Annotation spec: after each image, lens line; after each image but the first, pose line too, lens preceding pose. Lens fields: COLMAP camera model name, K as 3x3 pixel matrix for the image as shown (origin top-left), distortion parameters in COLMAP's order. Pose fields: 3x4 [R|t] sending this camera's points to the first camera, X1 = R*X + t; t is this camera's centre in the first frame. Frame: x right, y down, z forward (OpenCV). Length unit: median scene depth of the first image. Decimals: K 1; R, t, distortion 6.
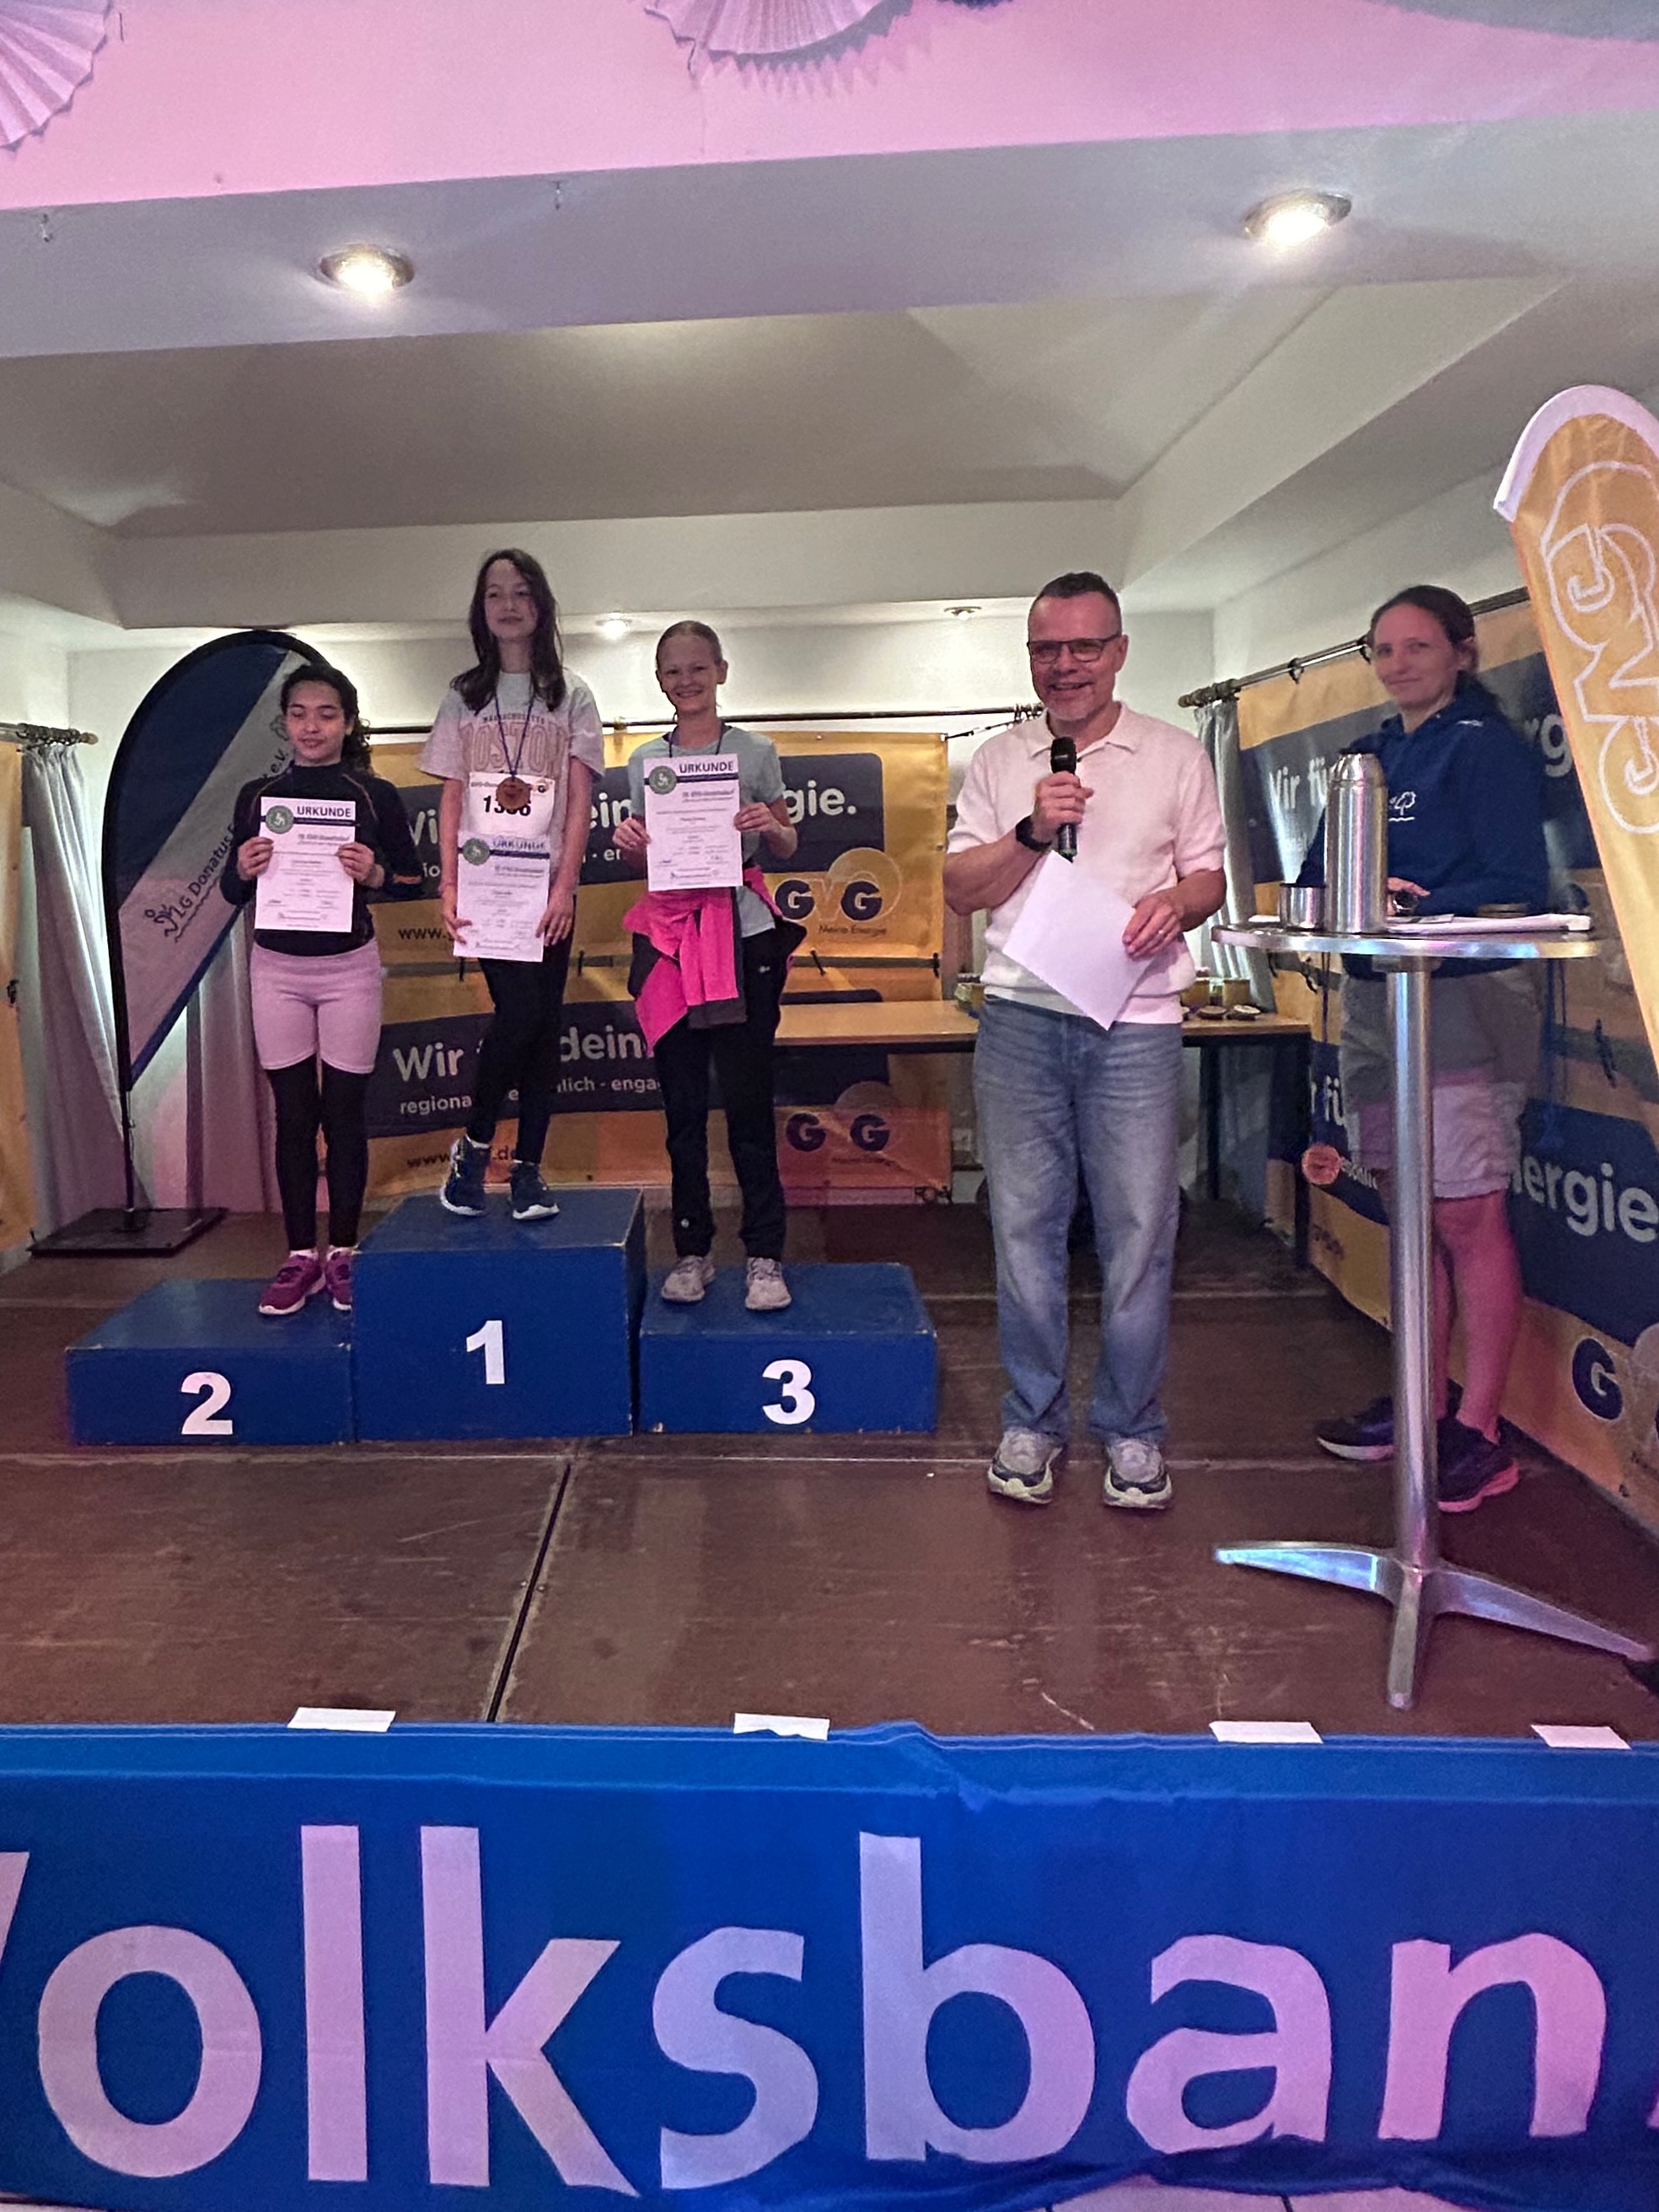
lens RADIAL K [[1350.5, 0, 675.5], [0, 1350.5, 891.2], [0, 0, 1]] dist [0.023665, -0.054305]
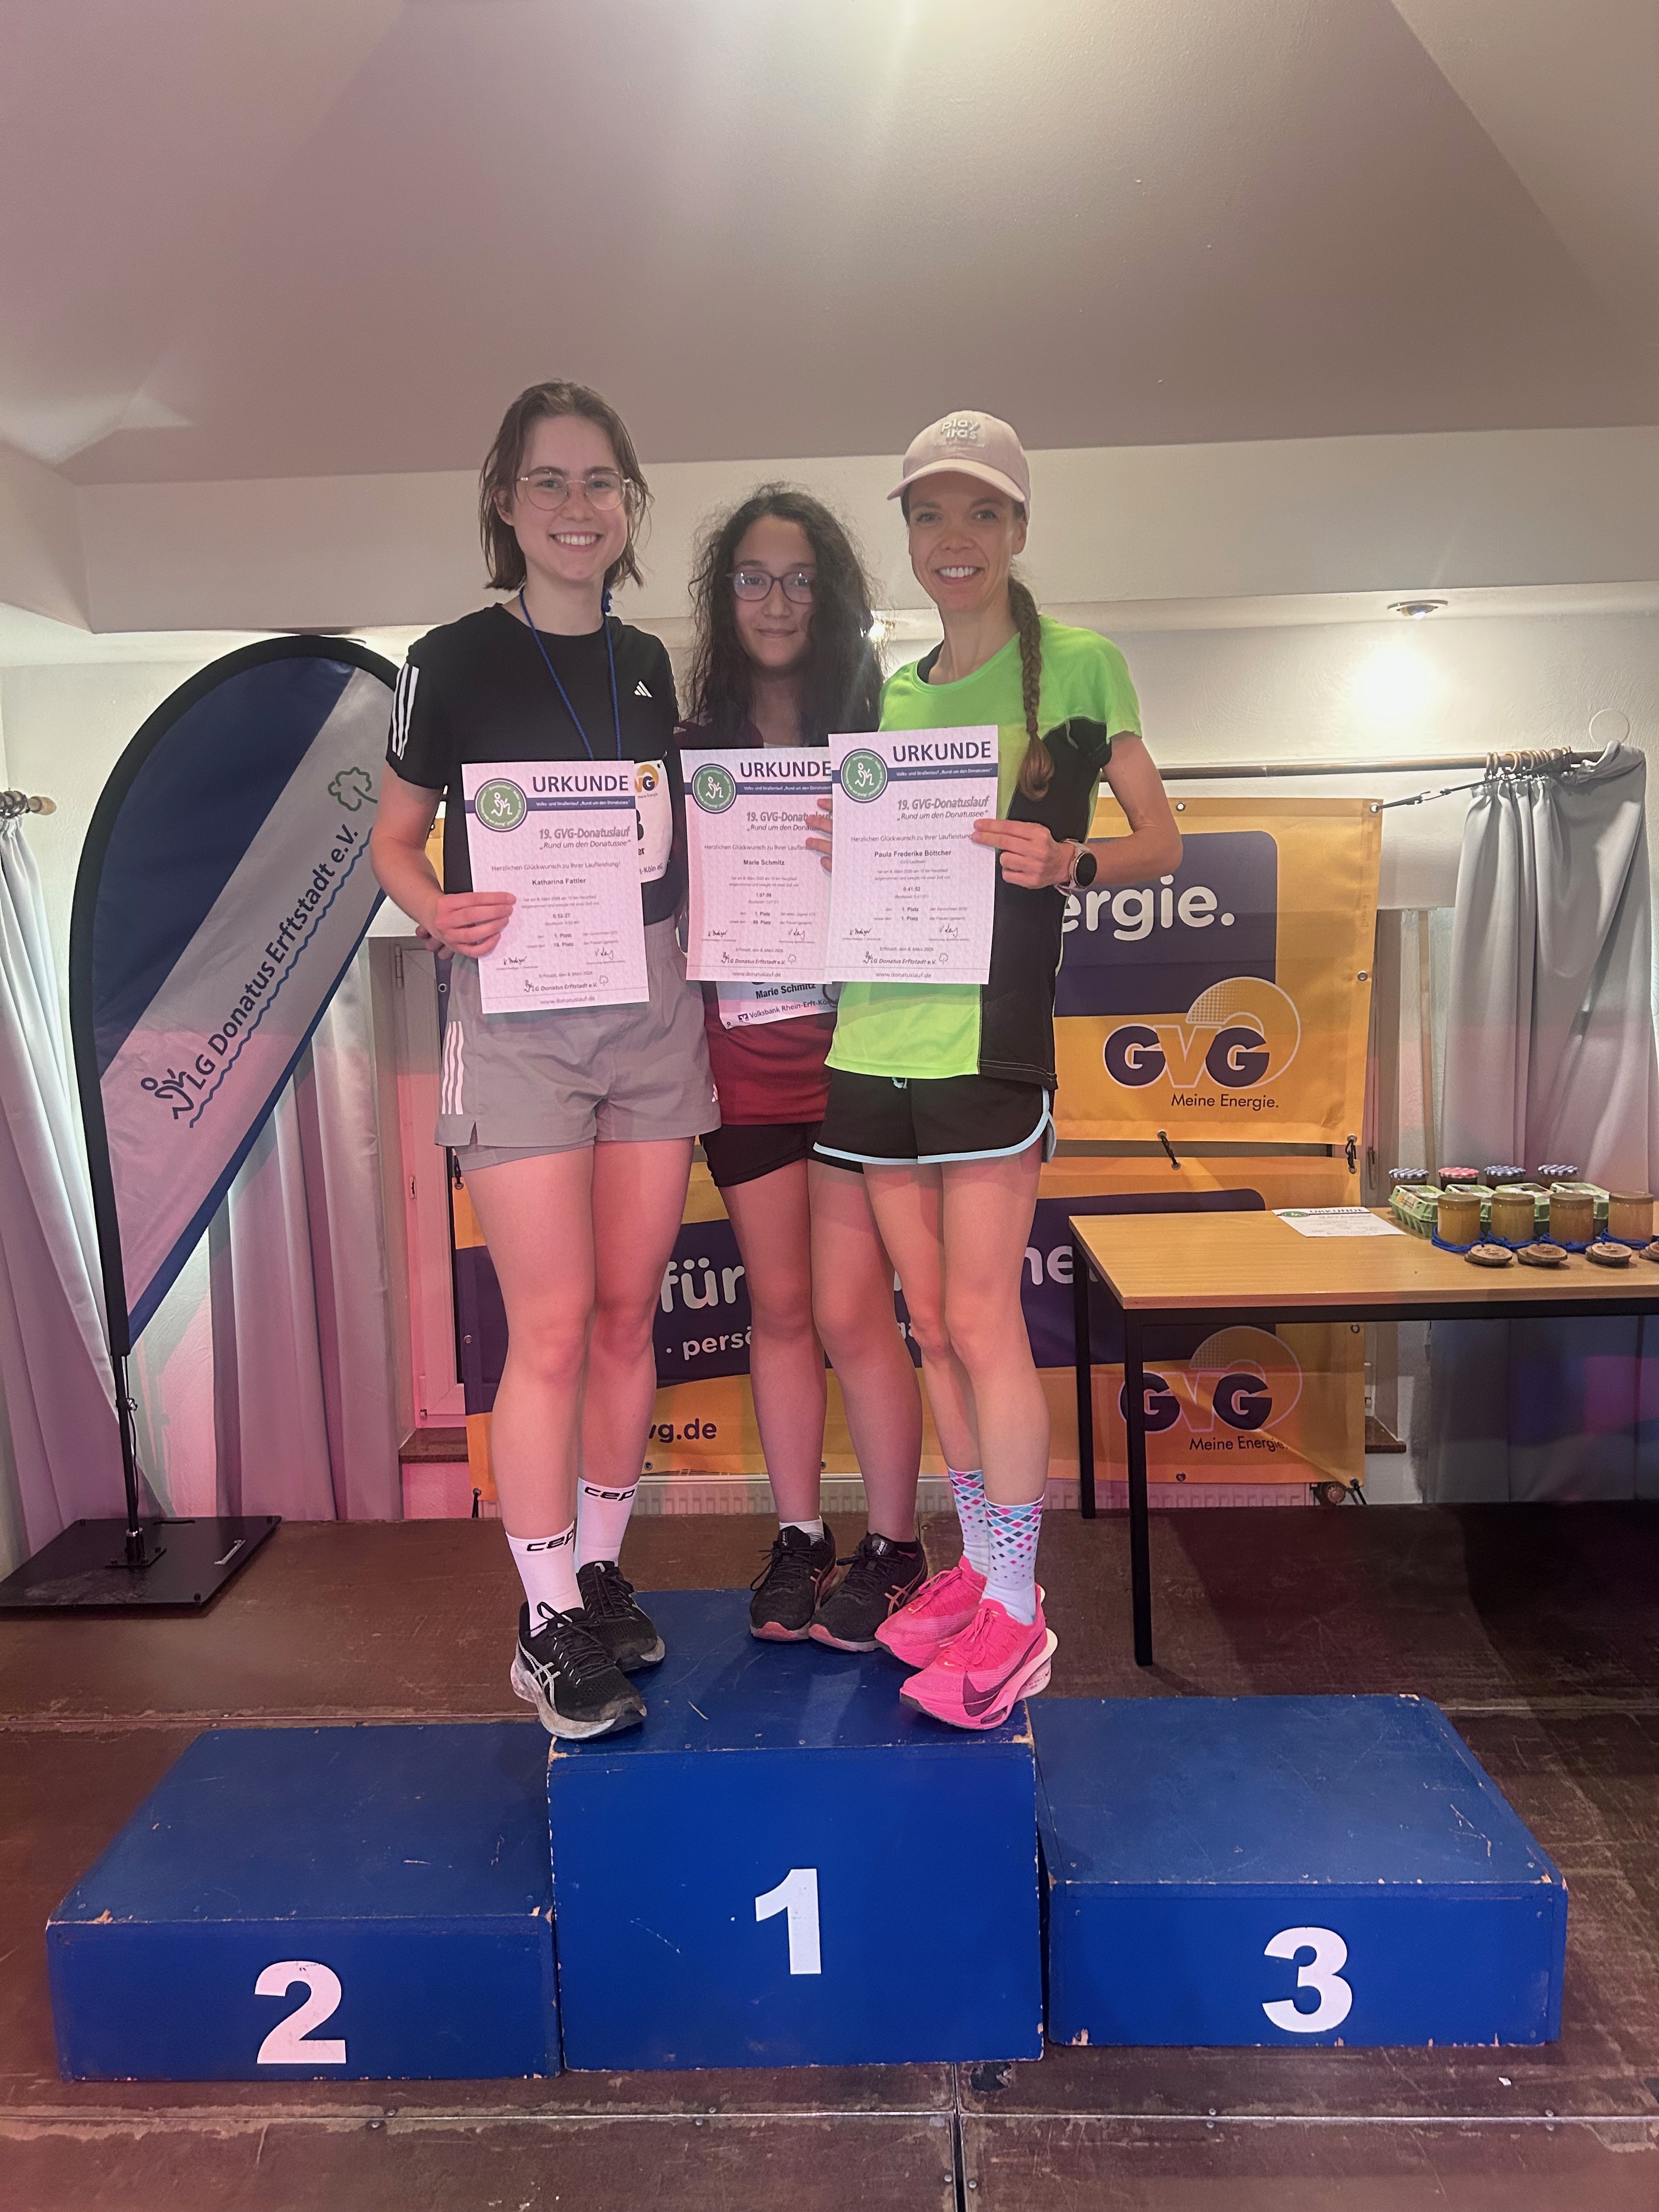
lens RADIAL K [[1684.9, 0, 829.5], [0, 1684.9, 1106.0], [0, 0, 1]] dist [0.069813, -0.076969]
pose [[0.999711, -0.004492, 0.023604, -0.082833], [0.002484, 0.996427, 0.084425, -0.040119], [-0.023899, -0.084341, 0.996150, 0.183332]]
